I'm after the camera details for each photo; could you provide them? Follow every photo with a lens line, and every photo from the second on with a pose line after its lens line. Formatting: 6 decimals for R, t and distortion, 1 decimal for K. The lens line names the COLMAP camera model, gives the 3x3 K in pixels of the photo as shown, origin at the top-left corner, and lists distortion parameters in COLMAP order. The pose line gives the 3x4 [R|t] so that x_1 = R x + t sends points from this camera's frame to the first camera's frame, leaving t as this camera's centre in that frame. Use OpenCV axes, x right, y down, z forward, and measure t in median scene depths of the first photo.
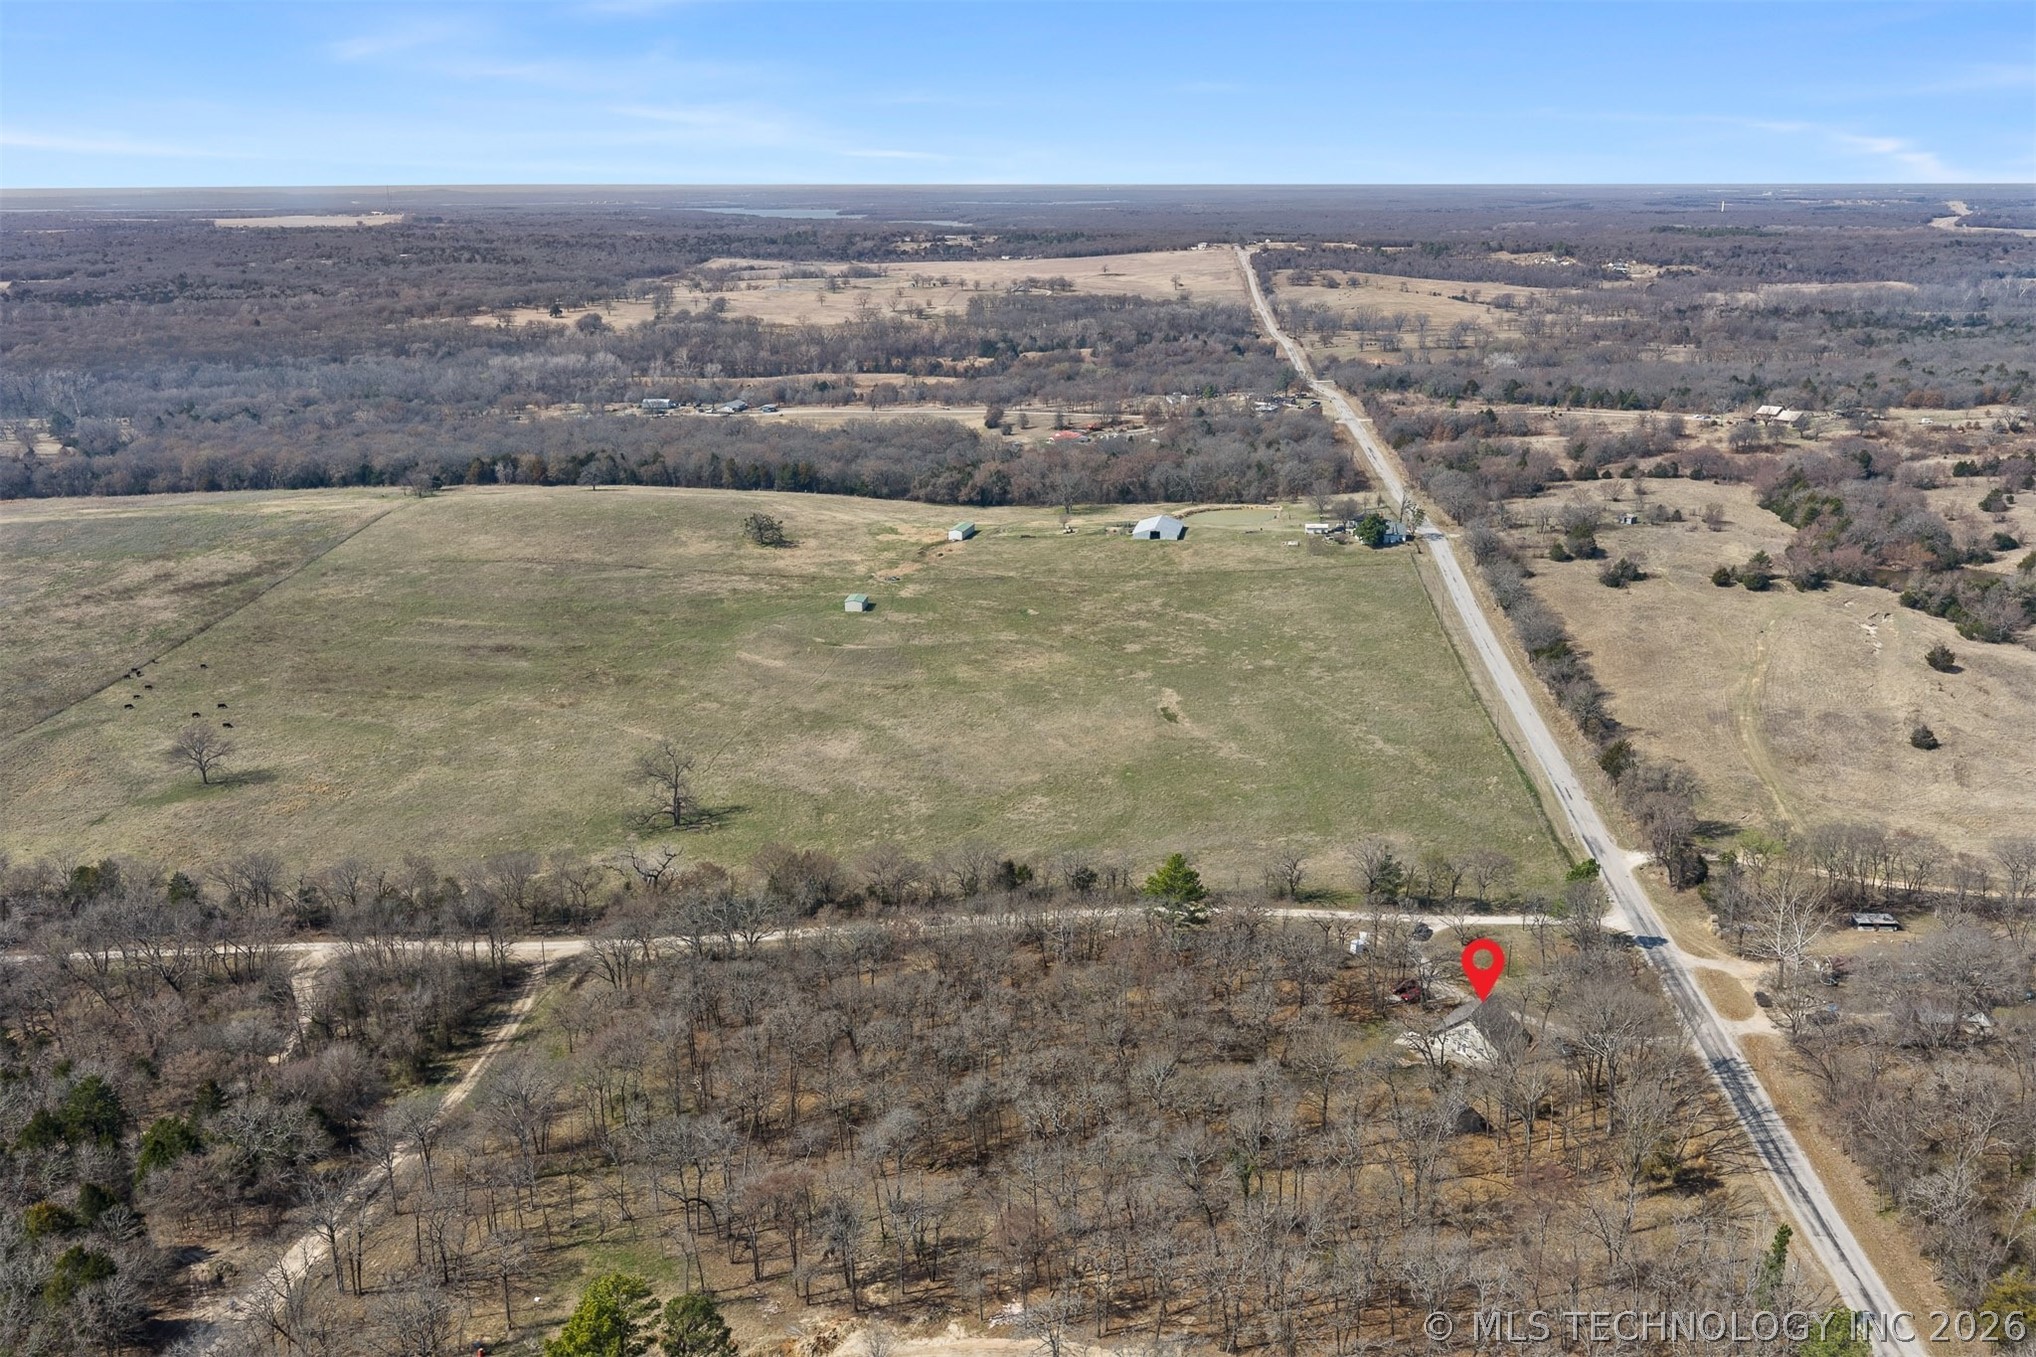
lens RADIAL K [[1727.6, 0, 1018.0], [0, 1727.6, 678.5], [0, 0, 1]] dist [0.003331, -0.000487]
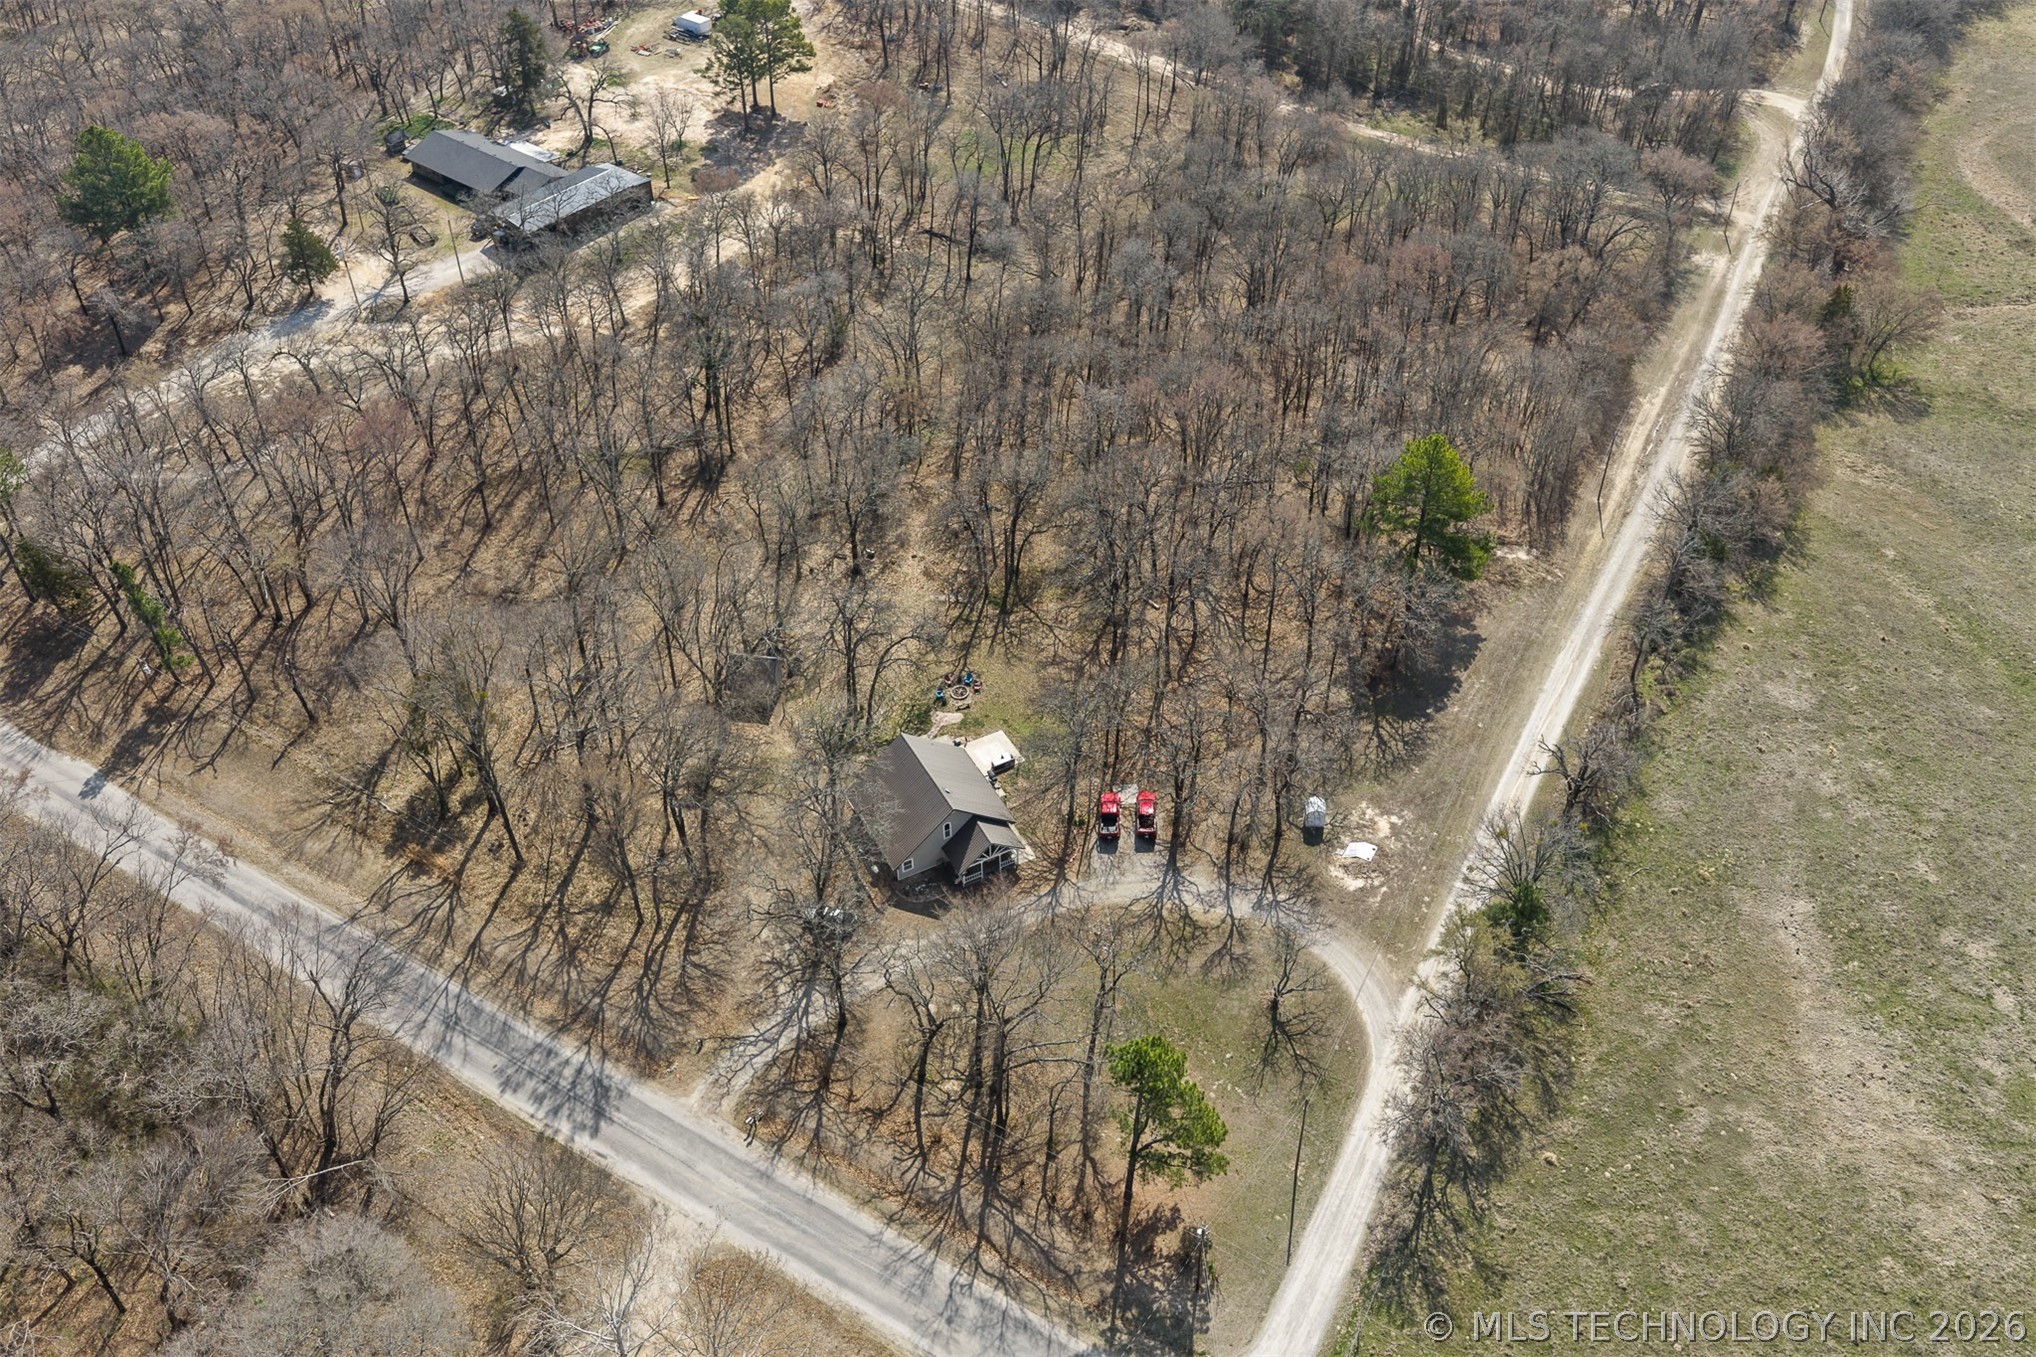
lens RADIAL K [[1727.6, 0, 1018.0], [0, 1727.6, 678.5], [0, 0, 1]] dist [0.003331, -0.000487]
pose [[-0.450562, 0.584927, -0.674429, 0.676819], [-0.245011, 0.645428, 0.723458, -0.253361], [0.858466, 0.491205, -0.147492, 1.234166]]
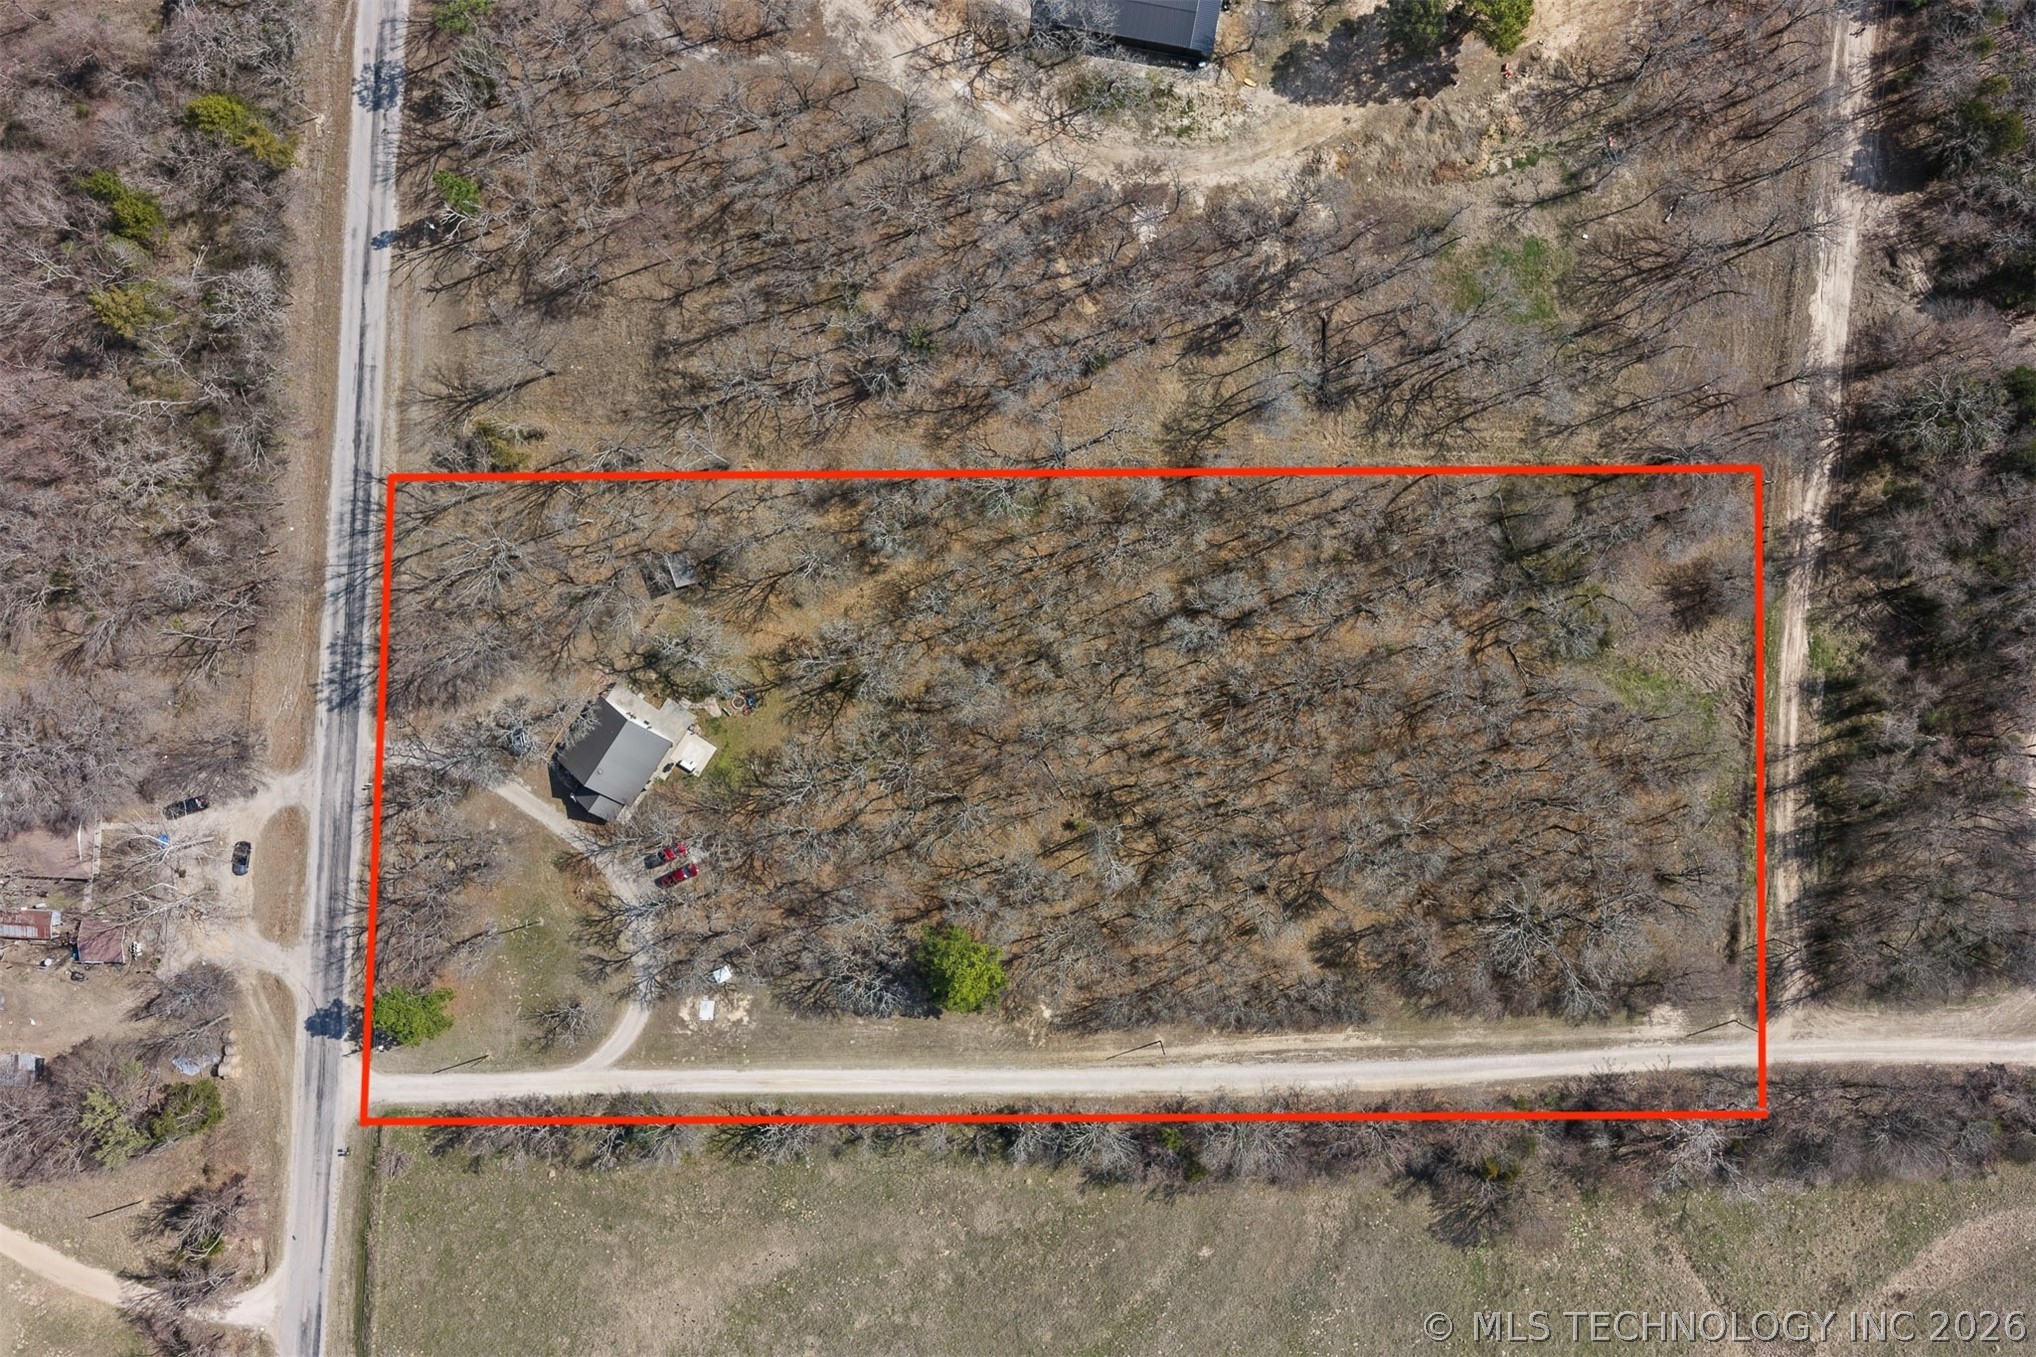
lens RADIAL K [[1727.6, 0, 1018.0], [0, 1727.6, 678.5], [0, 0, 1]] dist [0.003331, -0.000487]
pose [[-0.999357, 0.035826, 0.001741, 0.076845], [-0.008610, -0.286739, 0.957970, -0.673504], [0.034820, 0.957339, 0.286863, 0.834606]]
